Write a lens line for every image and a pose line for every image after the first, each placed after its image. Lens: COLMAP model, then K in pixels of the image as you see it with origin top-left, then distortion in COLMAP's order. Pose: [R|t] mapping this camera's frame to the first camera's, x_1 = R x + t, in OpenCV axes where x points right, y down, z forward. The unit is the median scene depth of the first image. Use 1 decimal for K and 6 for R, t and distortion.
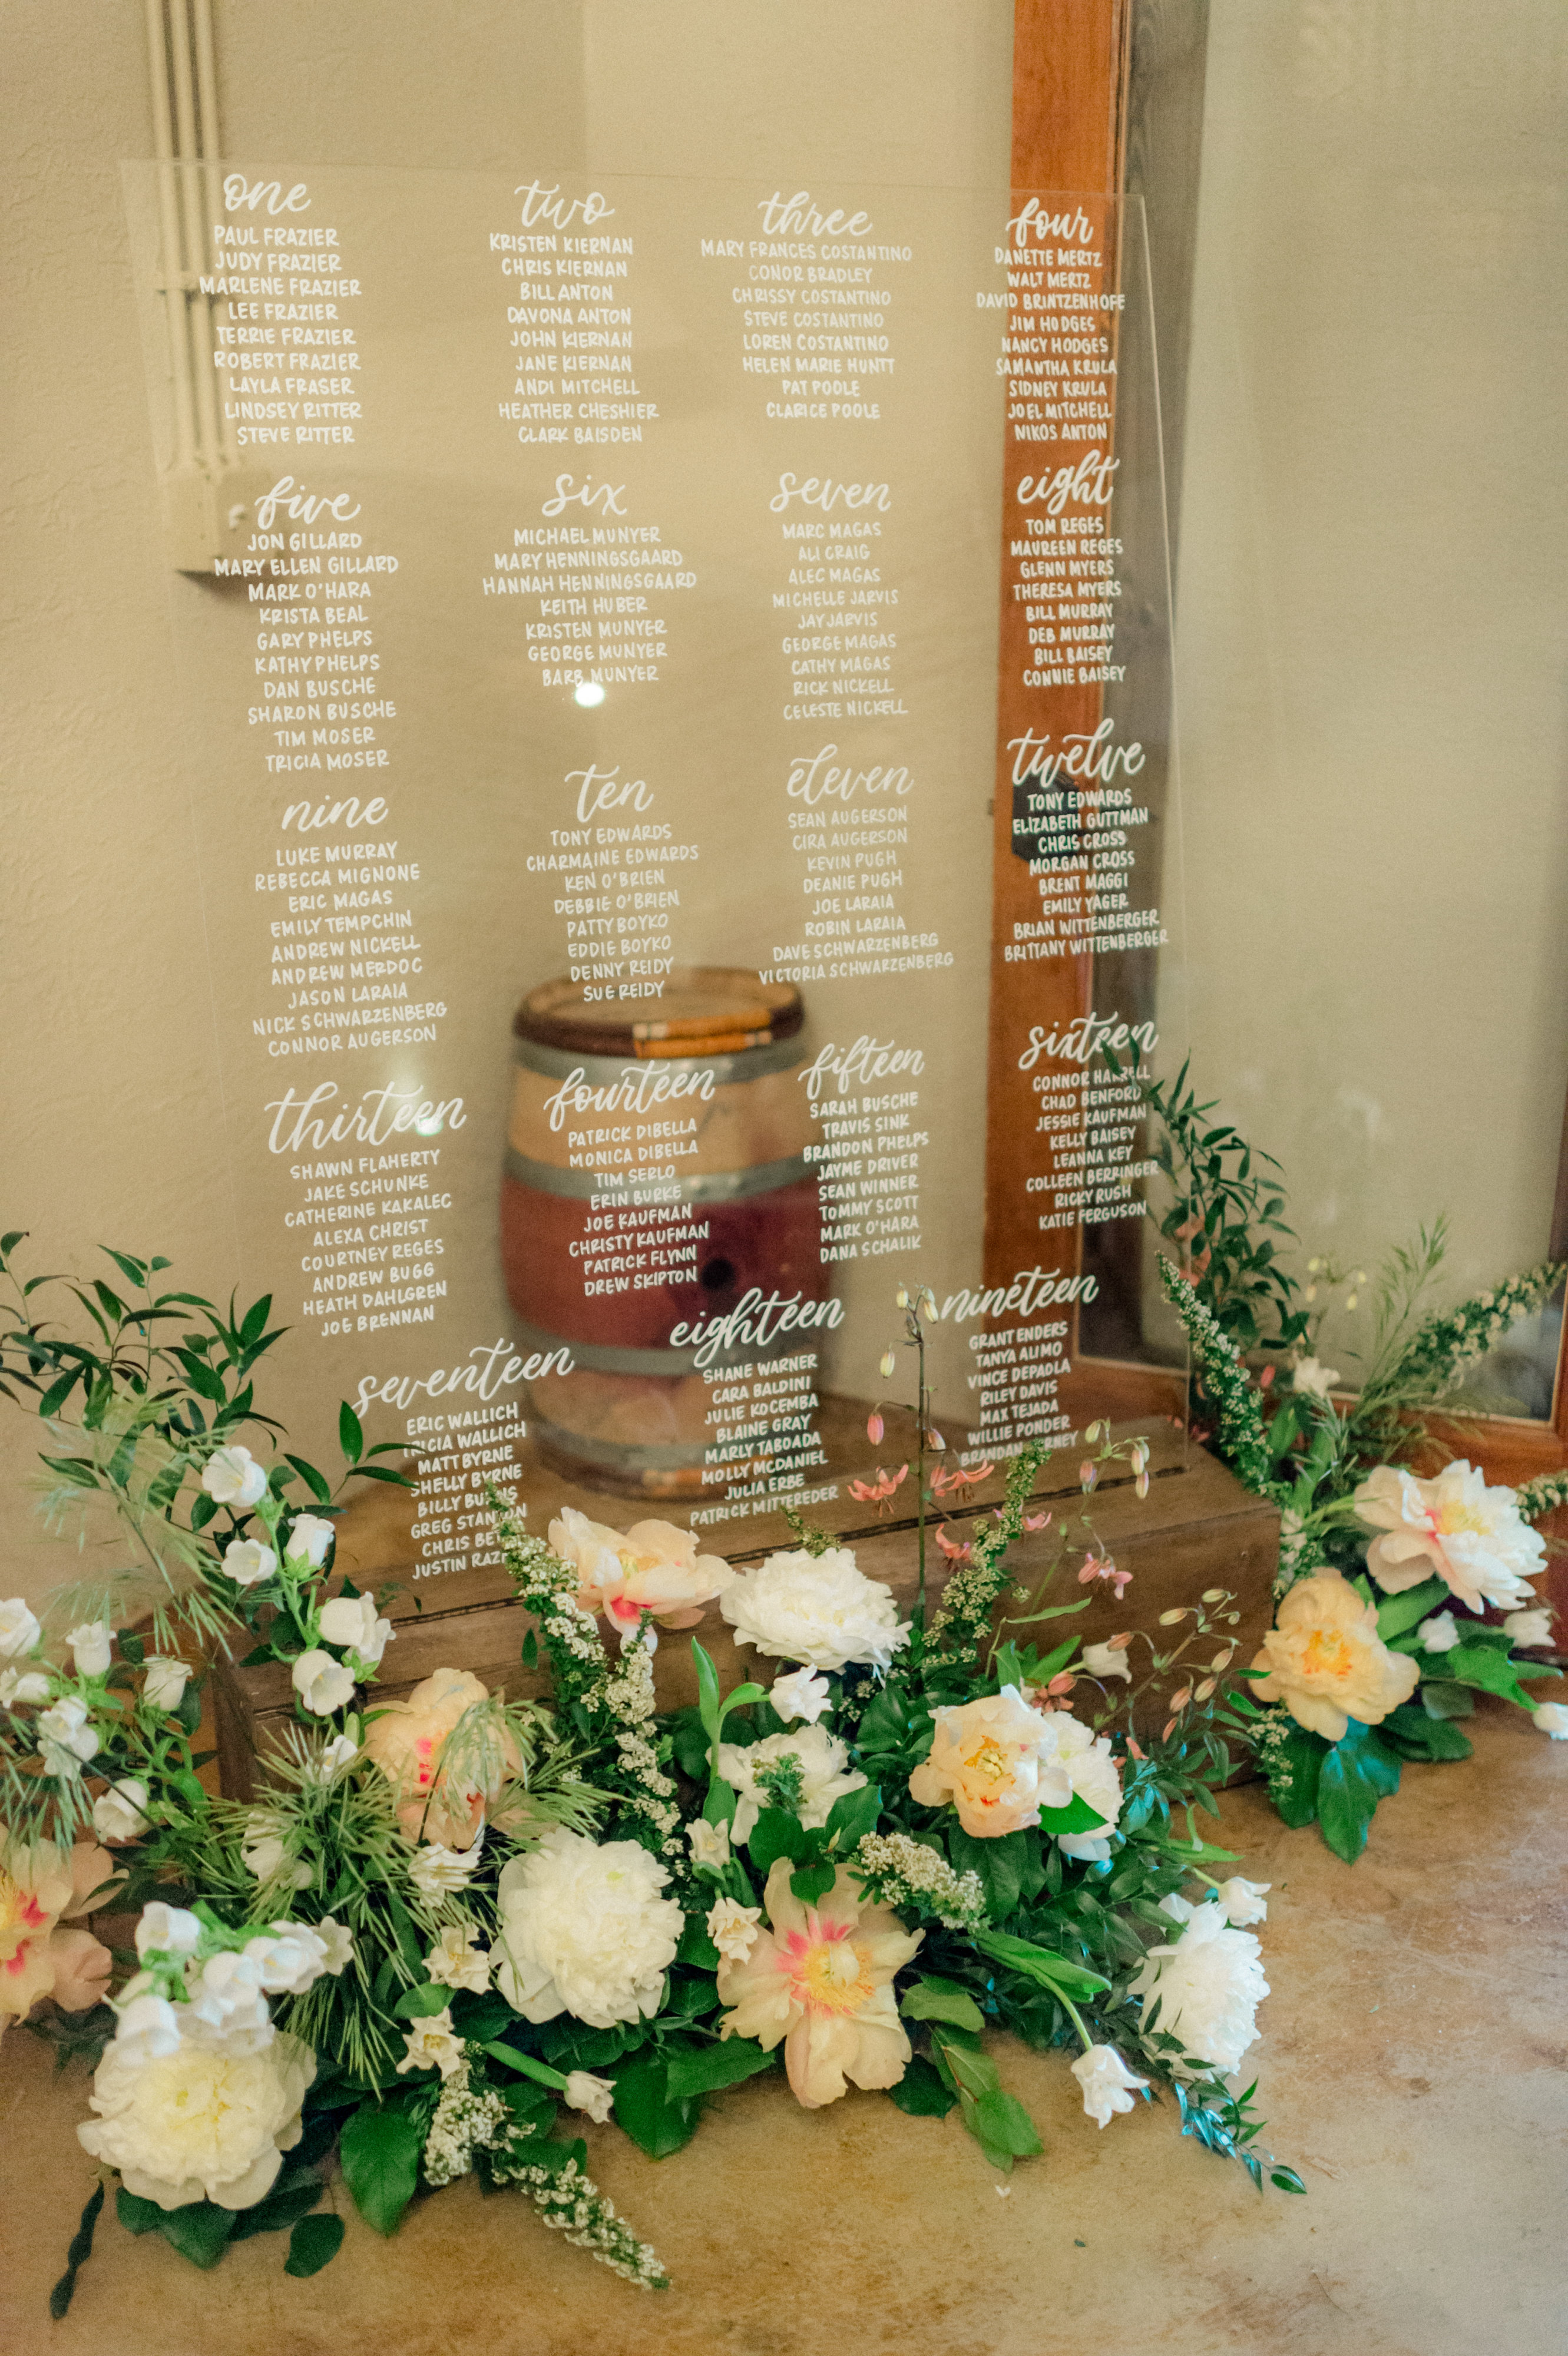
lens RADIAL K [[2383.0, 0, 784.8], [0, 2383.0, 1177.9], [0, 0, 1]] dist [-0.003739, 0.000000]
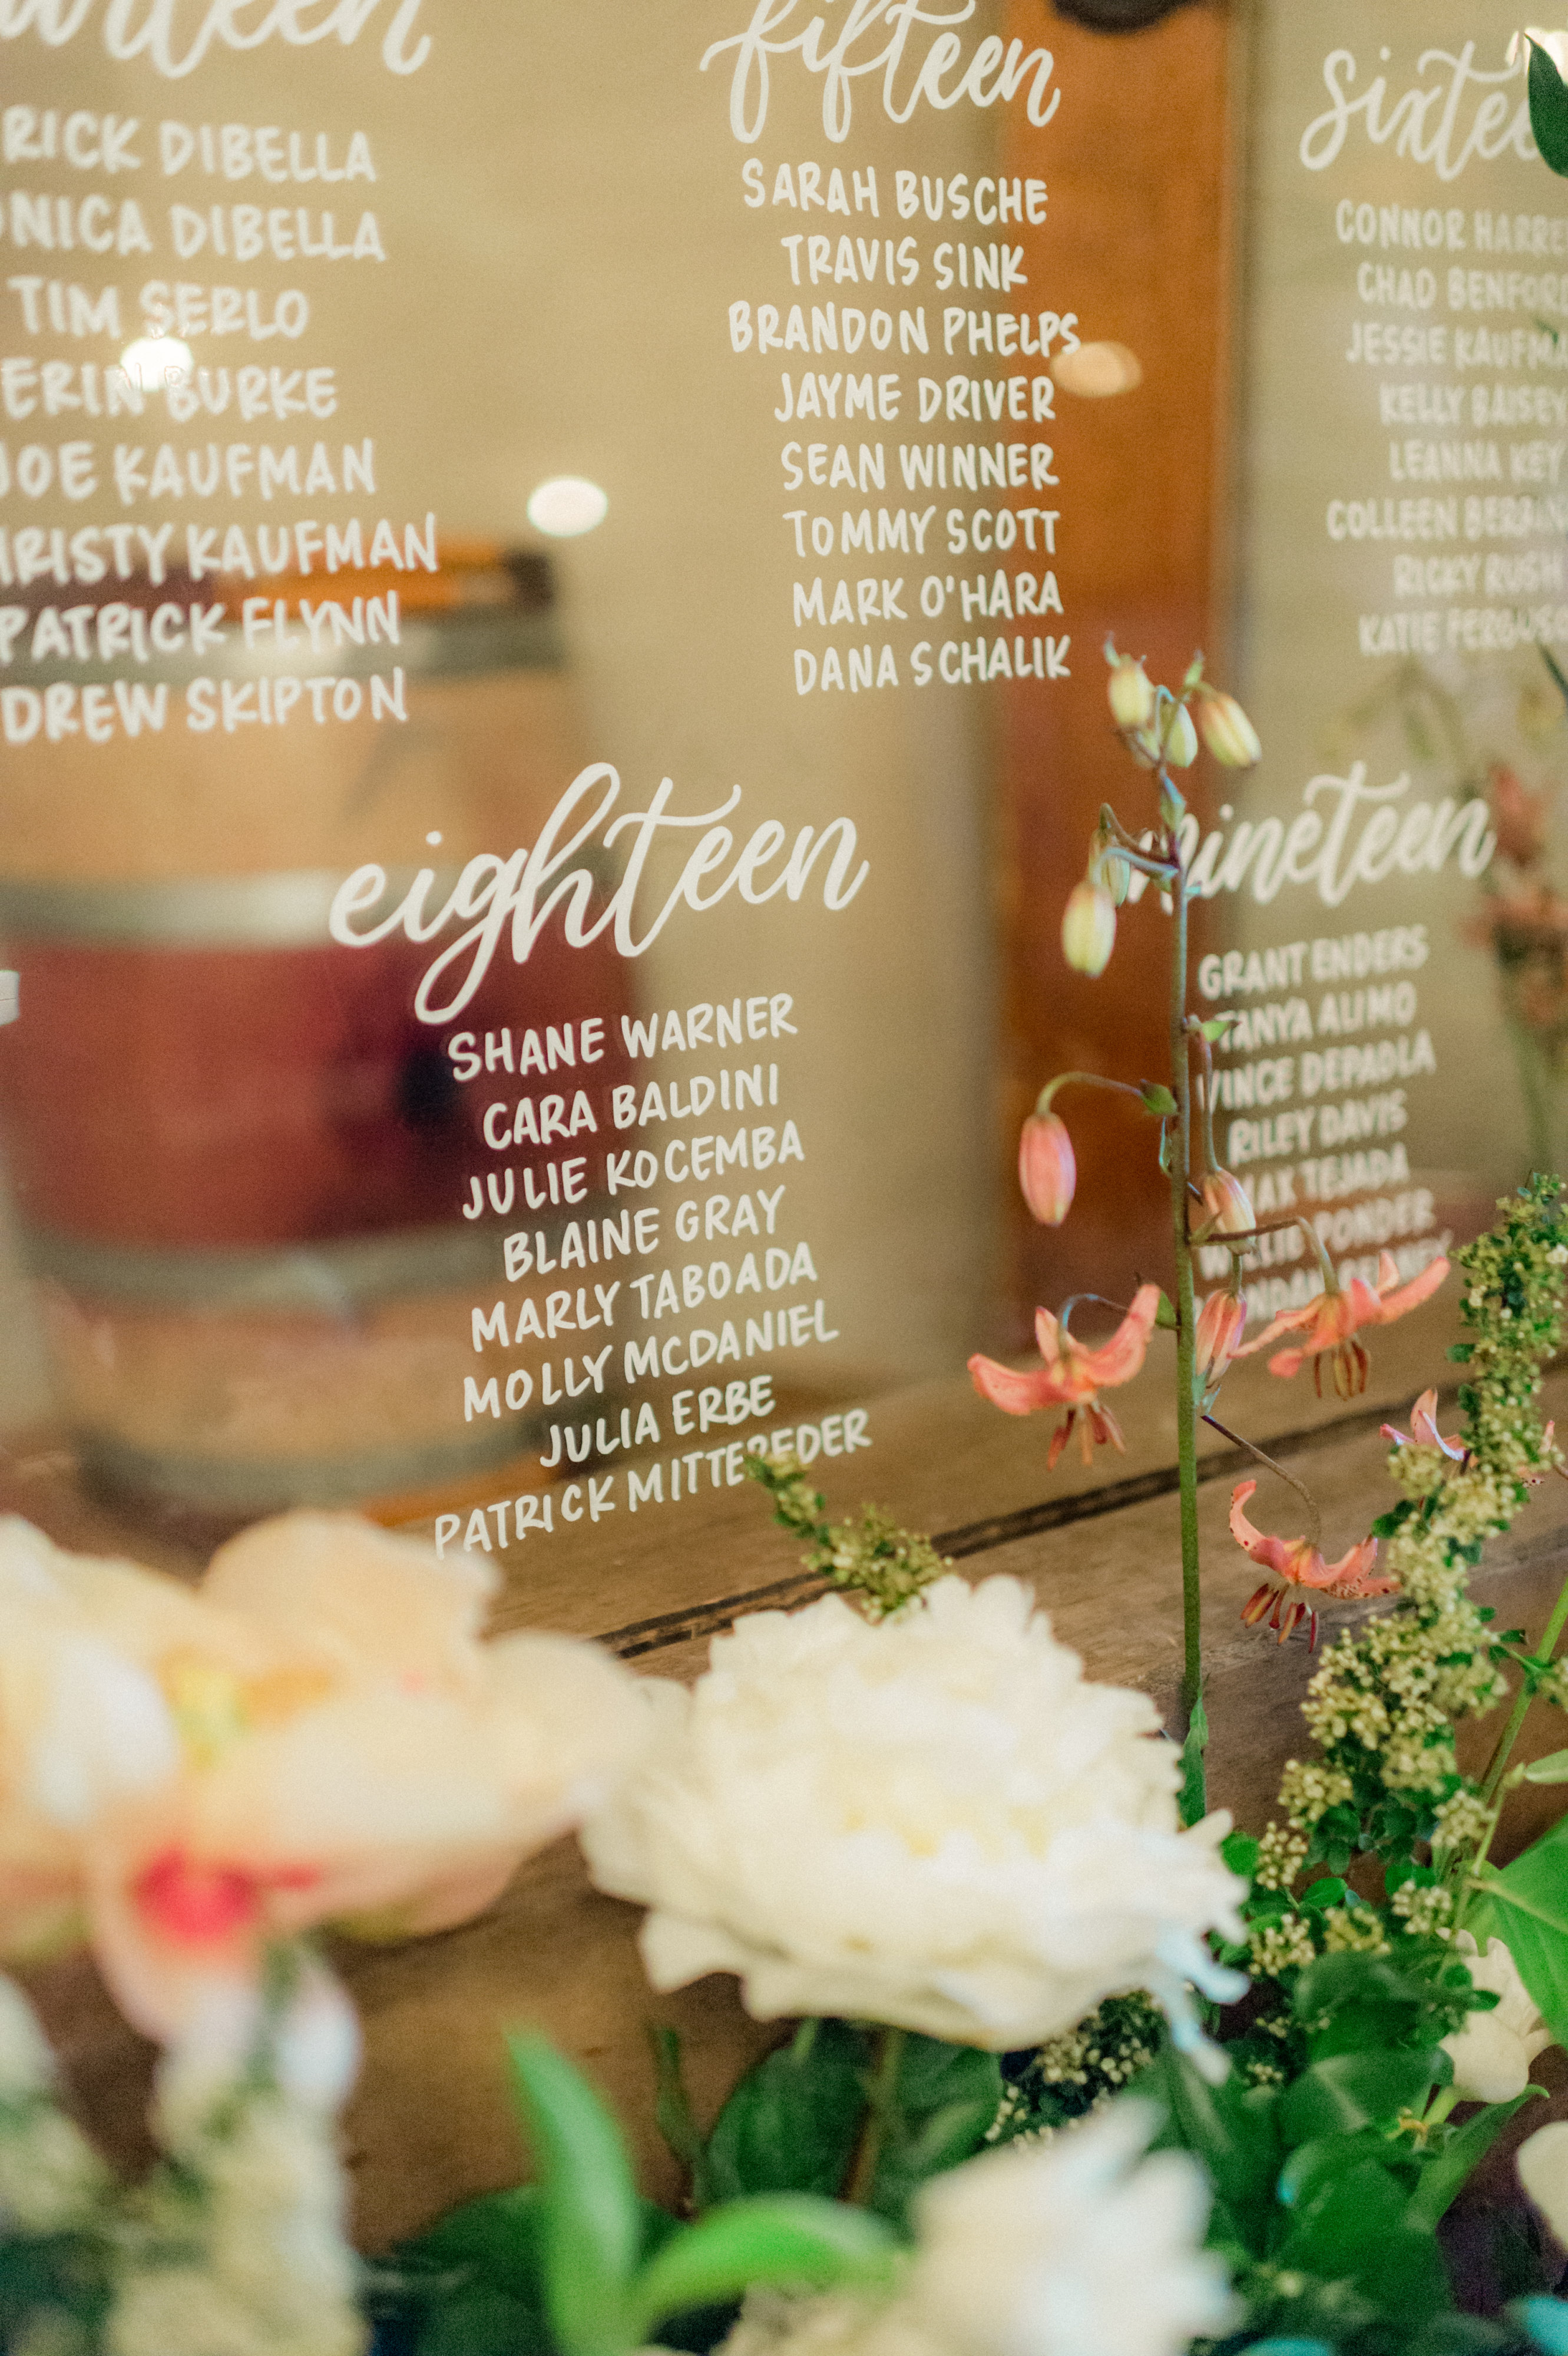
lens RADIAL K [[2383.0, 0, 782.7], [0, 2383.0, 1178.7], [0, 0, 1]] dist [-0.003739, 0.000000]
pose [[0.987952, -0.063177, 0.141278, -0.035342], [0.069173, 0.996883, -0.037935, 0.111266], [-0.138441, 0.047251, 0.989243, 0.684734]]
